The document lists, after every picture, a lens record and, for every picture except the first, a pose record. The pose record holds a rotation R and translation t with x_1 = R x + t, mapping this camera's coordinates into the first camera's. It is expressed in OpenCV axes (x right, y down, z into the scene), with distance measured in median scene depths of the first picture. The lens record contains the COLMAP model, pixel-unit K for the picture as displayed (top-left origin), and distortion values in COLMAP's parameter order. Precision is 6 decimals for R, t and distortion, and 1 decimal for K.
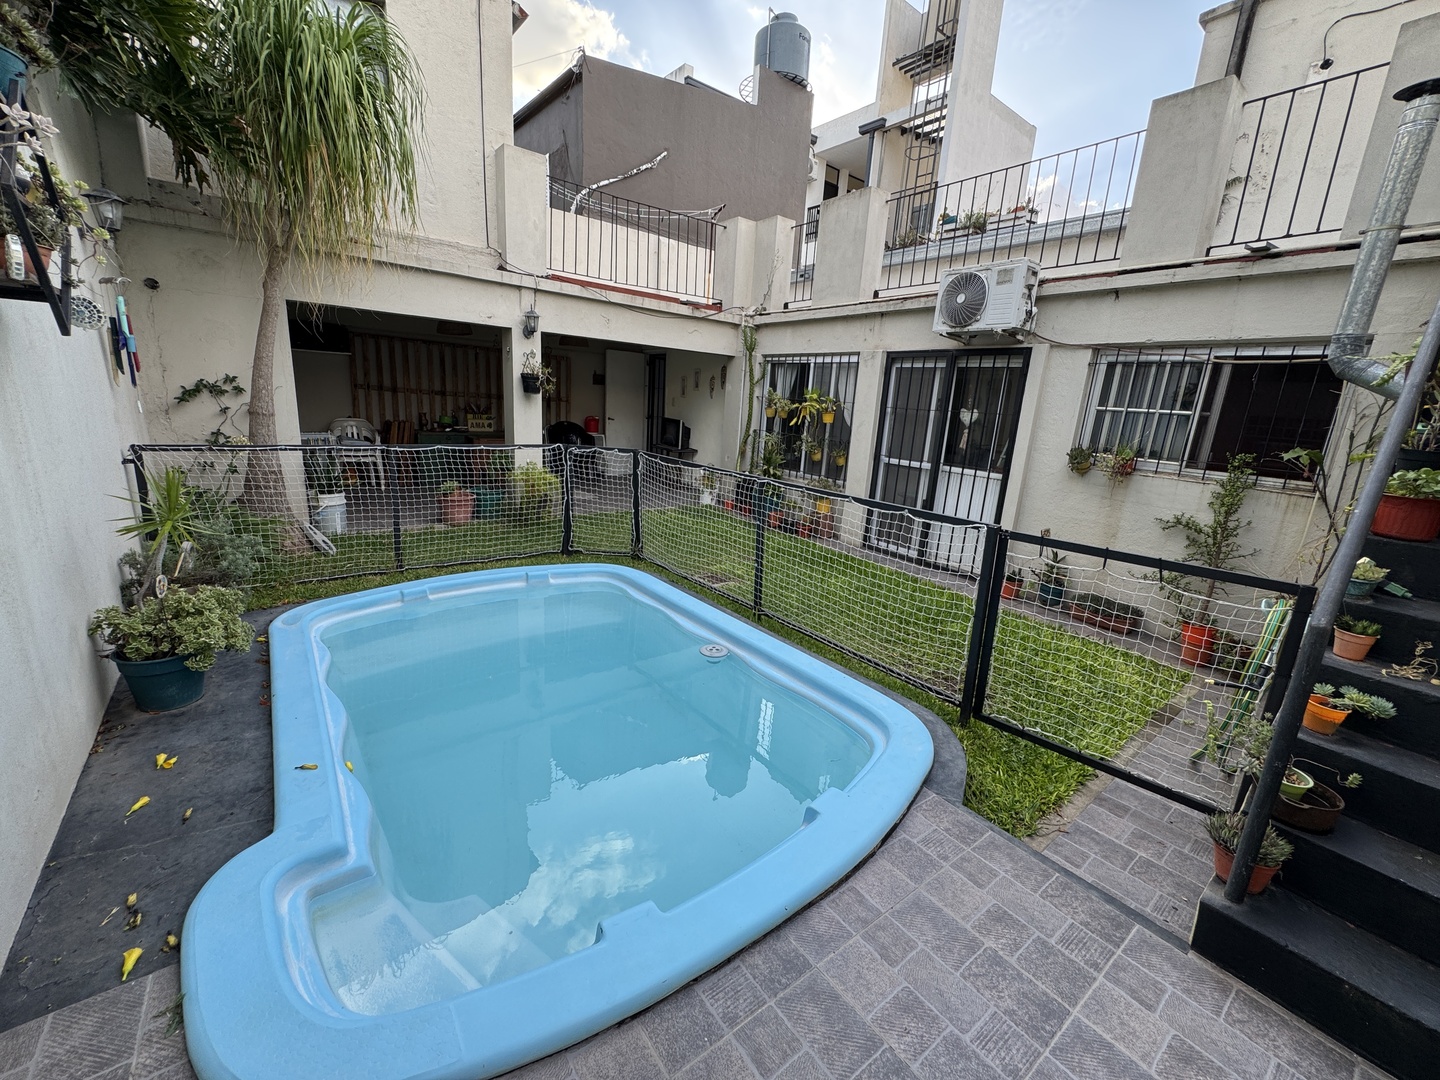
lens RADIAL K [[576.7, 0, 719.7], [0, 576.7, 538.9], [0, 0, 1]] dist [-0.004302, 0.000371]
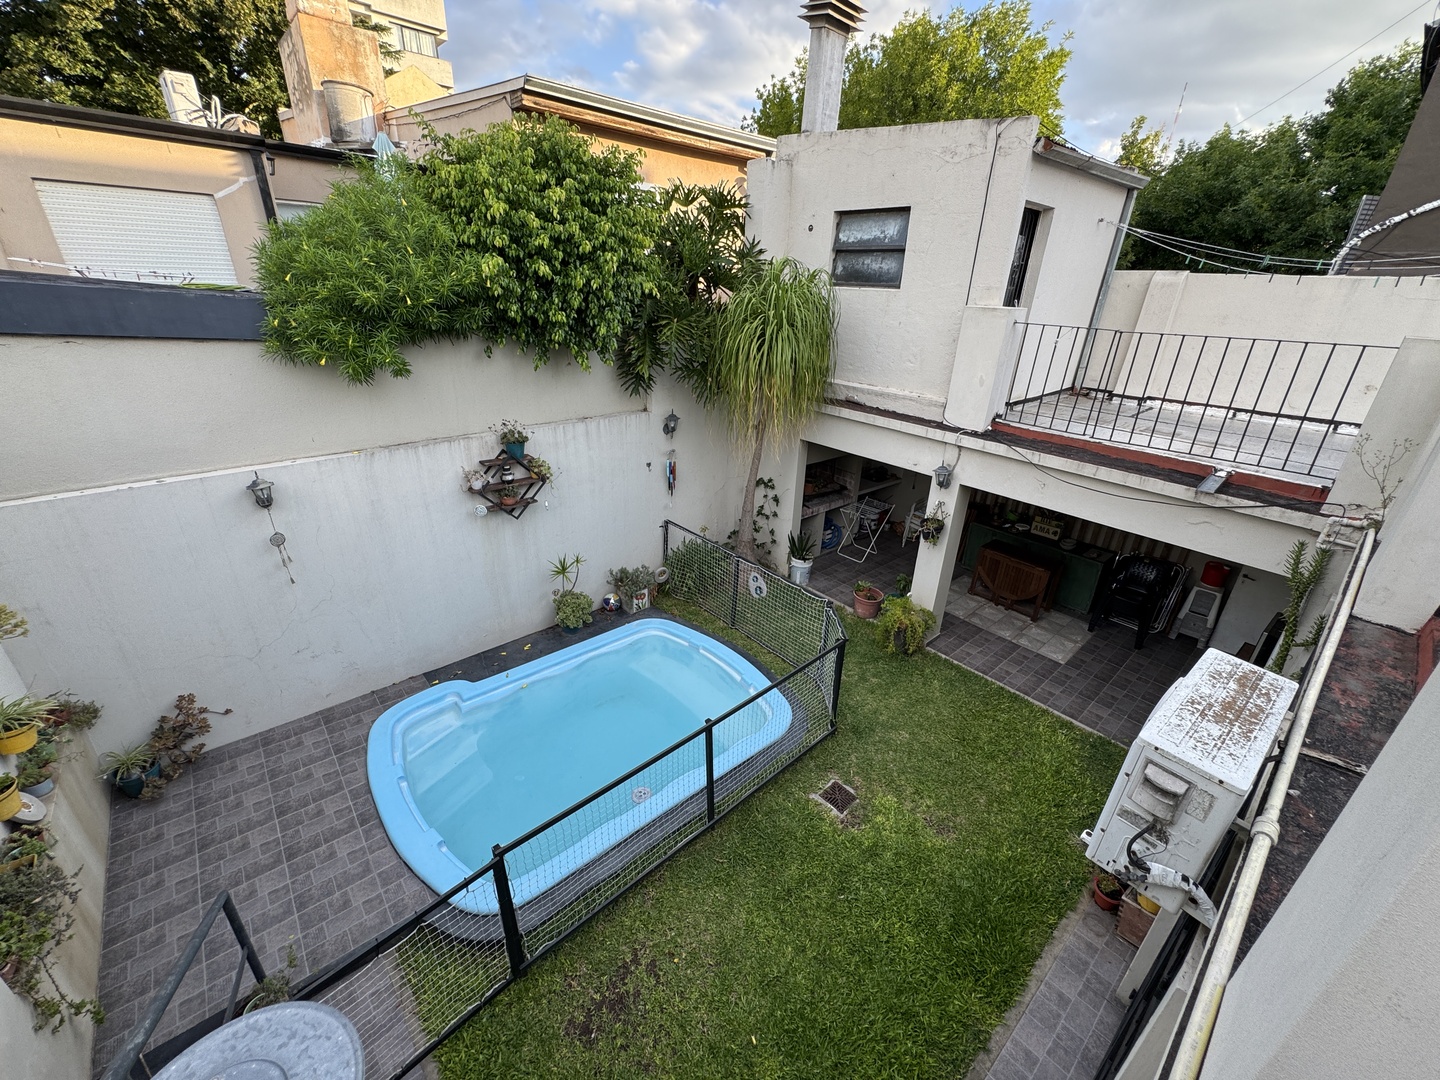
lens RADIAL K [[576.7, 0, 719.7], [0, 576.7, 538.9], [0, 0, 1]] dist [-0.004302, 0.000371]
pose [[0.067072, 0.351651, -0.933725, 0.807594], [-0.268140, 0.907758, 0.322610, -0.643974], [0.961042, 0.228731, 0.155176, 0.644305]]
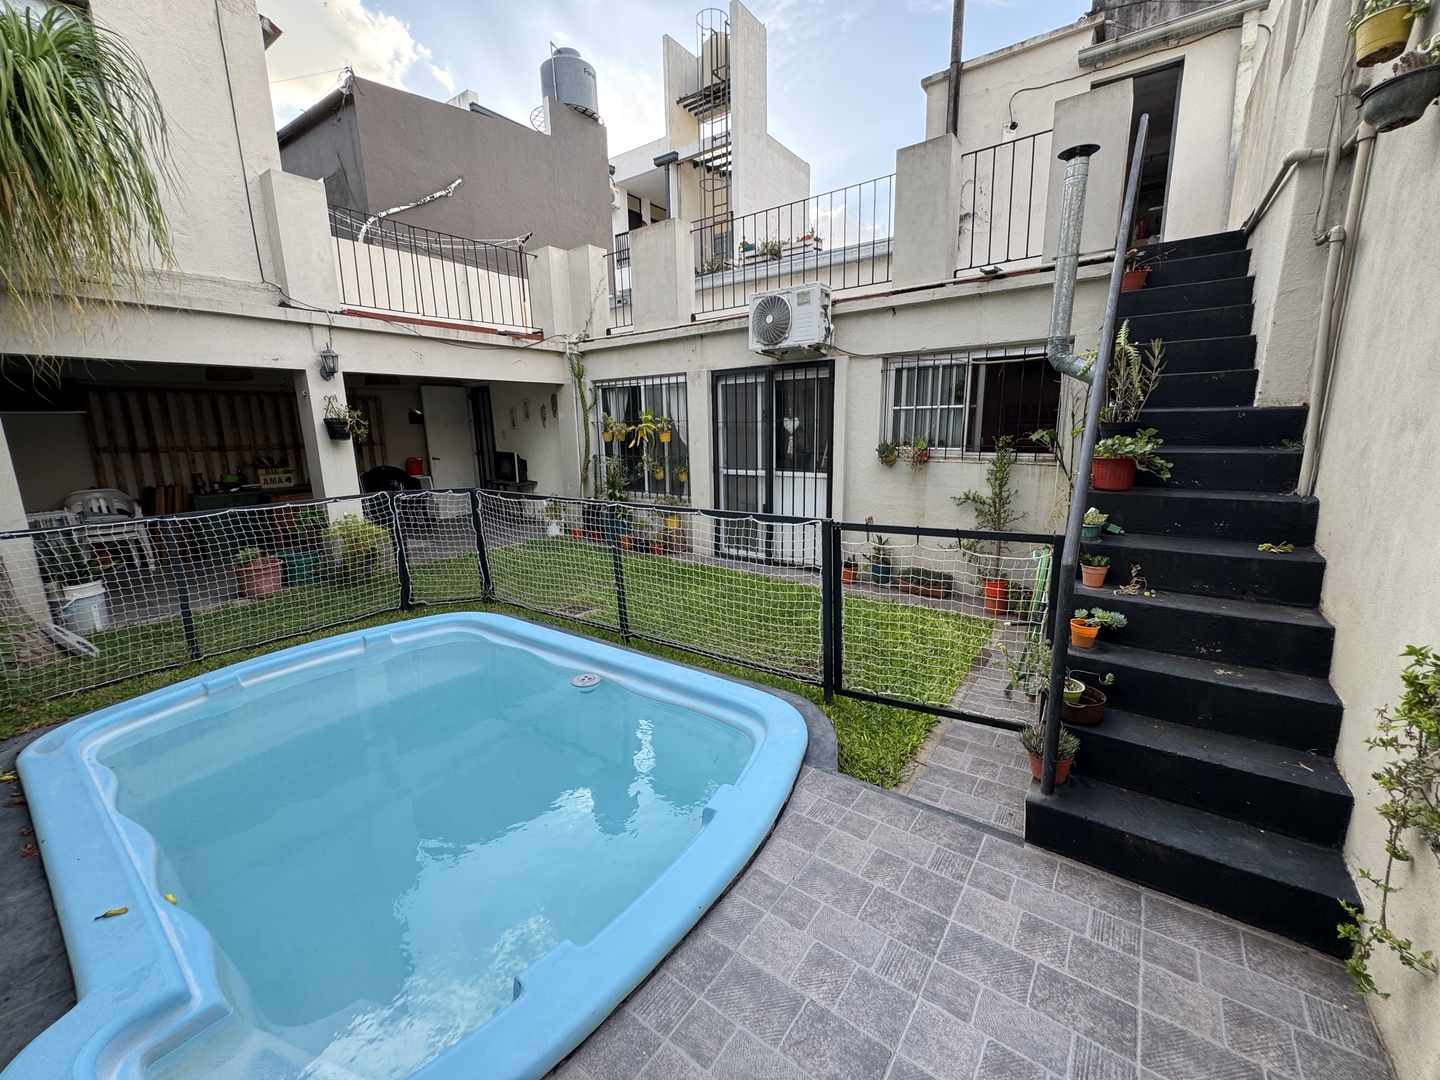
lens RADIAL K [[576.7, 0, 719.7], [0, 576.7, 538.9], [0, 0, 1]] dist [-0.004302, 0.000371]
pose [[0.957435, -0.134303, 0.255503, -0.009939], [0.142995, 0.989599, -0.015664, 0.001021], [-0.250741, 0.051533, 0.966681, -0.019186]]
